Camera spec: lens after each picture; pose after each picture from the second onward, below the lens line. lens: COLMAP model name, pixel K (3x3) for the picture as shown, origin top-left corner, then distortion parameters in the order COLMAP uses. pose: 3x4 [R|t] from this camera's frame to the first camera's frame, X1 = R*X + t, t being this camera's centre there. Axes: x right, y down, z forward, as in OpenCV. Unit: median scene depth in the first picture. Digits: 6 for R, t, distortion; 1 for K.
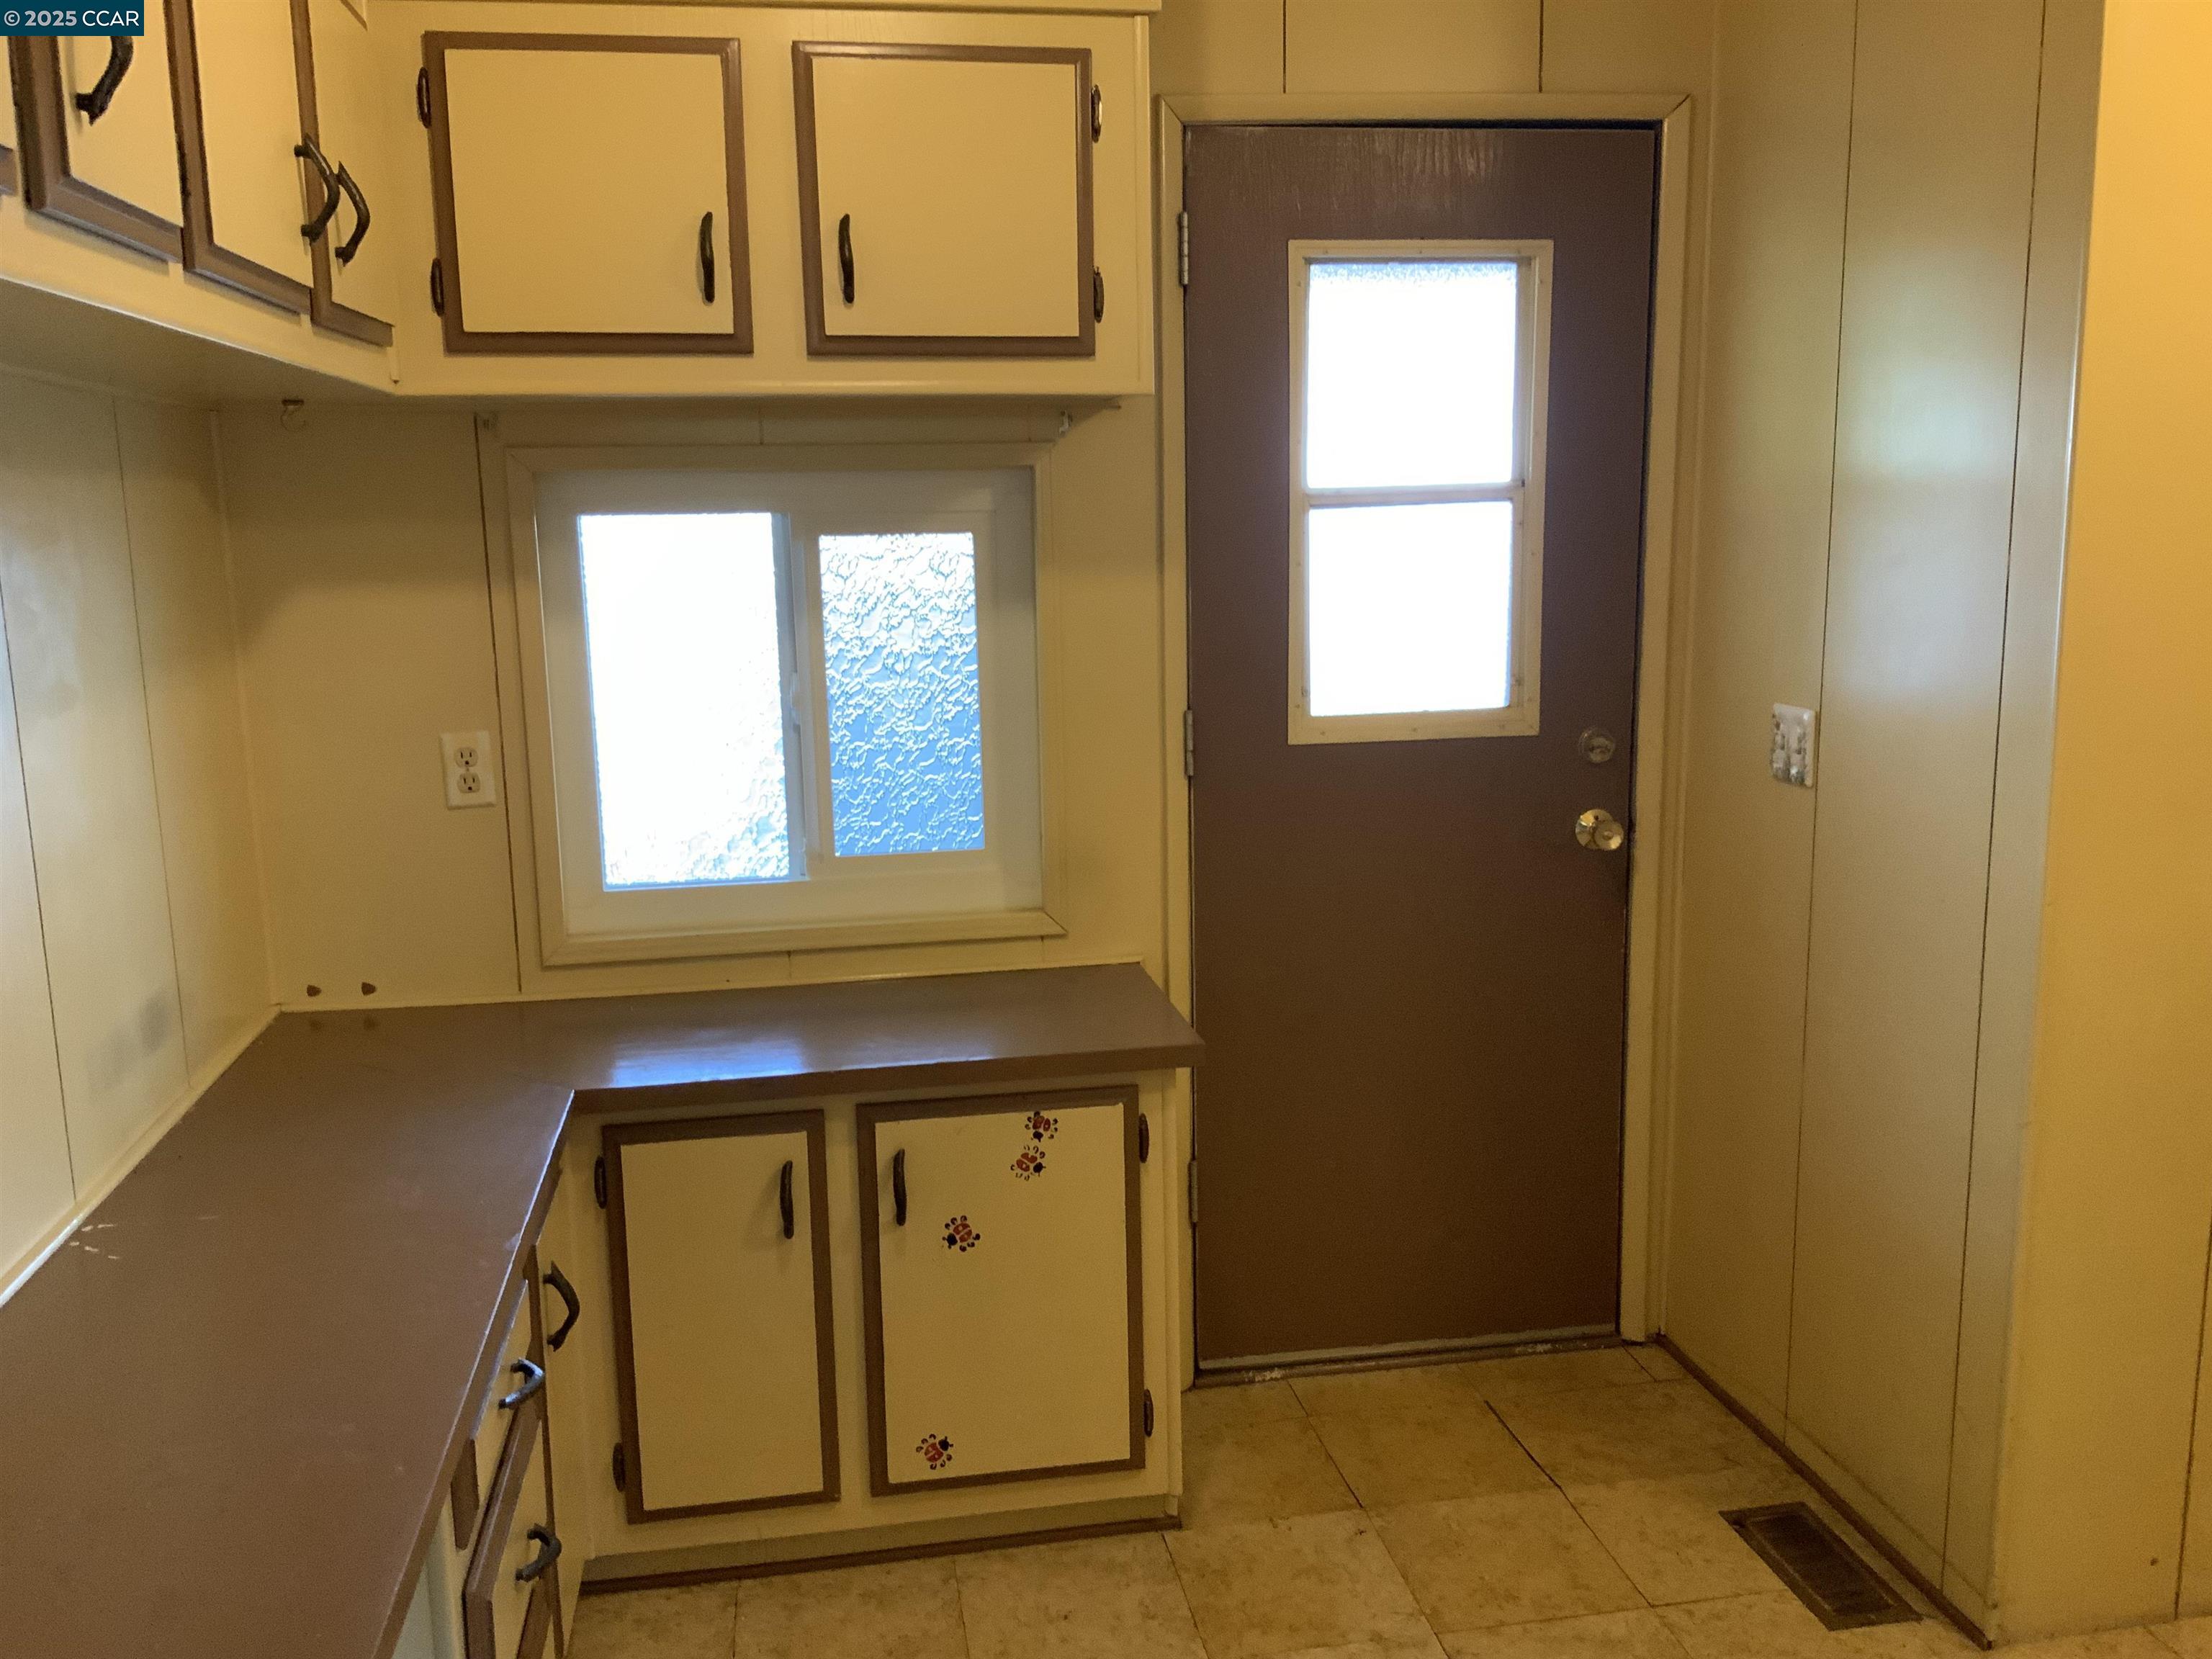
lens RADIAL K [[1820.2, 0, 1097.9], [0, 1820.2, 824.0], [0, 0, 1]] dist [0.062641, -0.124509]
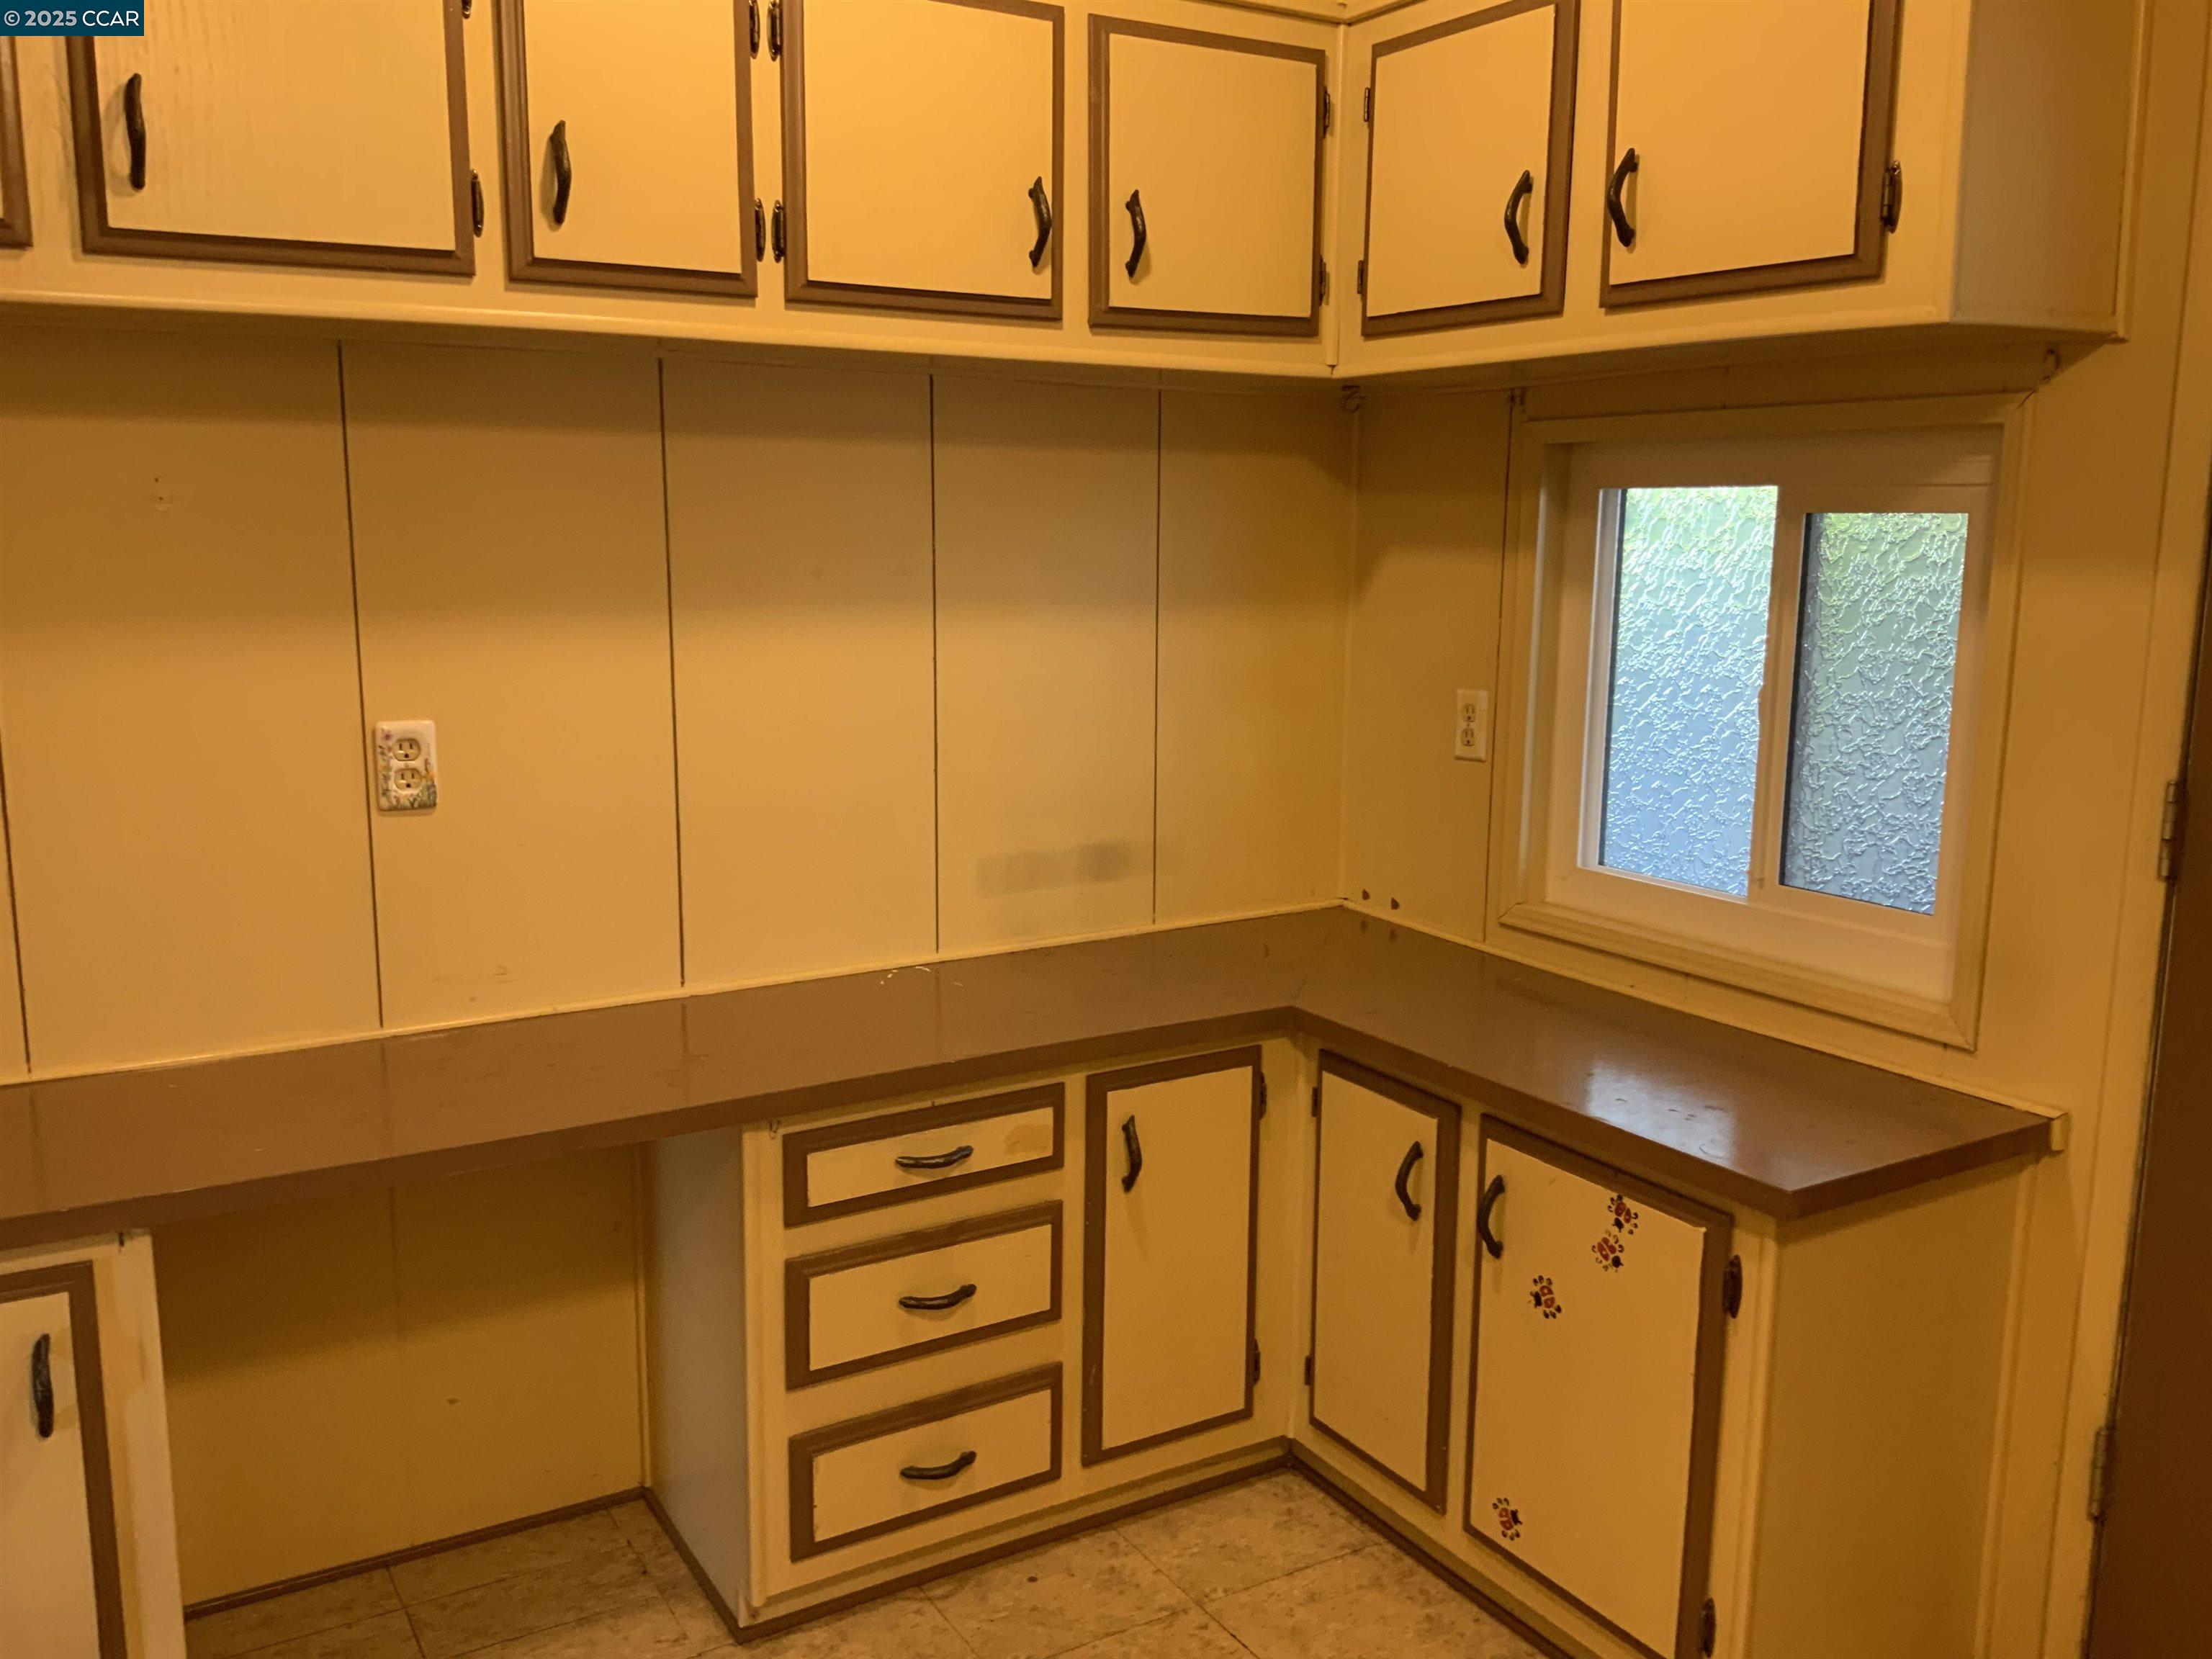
lens RADIAL K [[1820.2, 0, 1089.6], [0, 1820.2, 827.8], [0, 0, 1]] dist [0.062641, -0.124509]
pose [[0.355443, 0.177158, -0.917756, 0.614703], [-0.170695, 0.977665, 0.122614, -0.068691], [0.918980, 0.113074, 0.377744, 0.430220]]
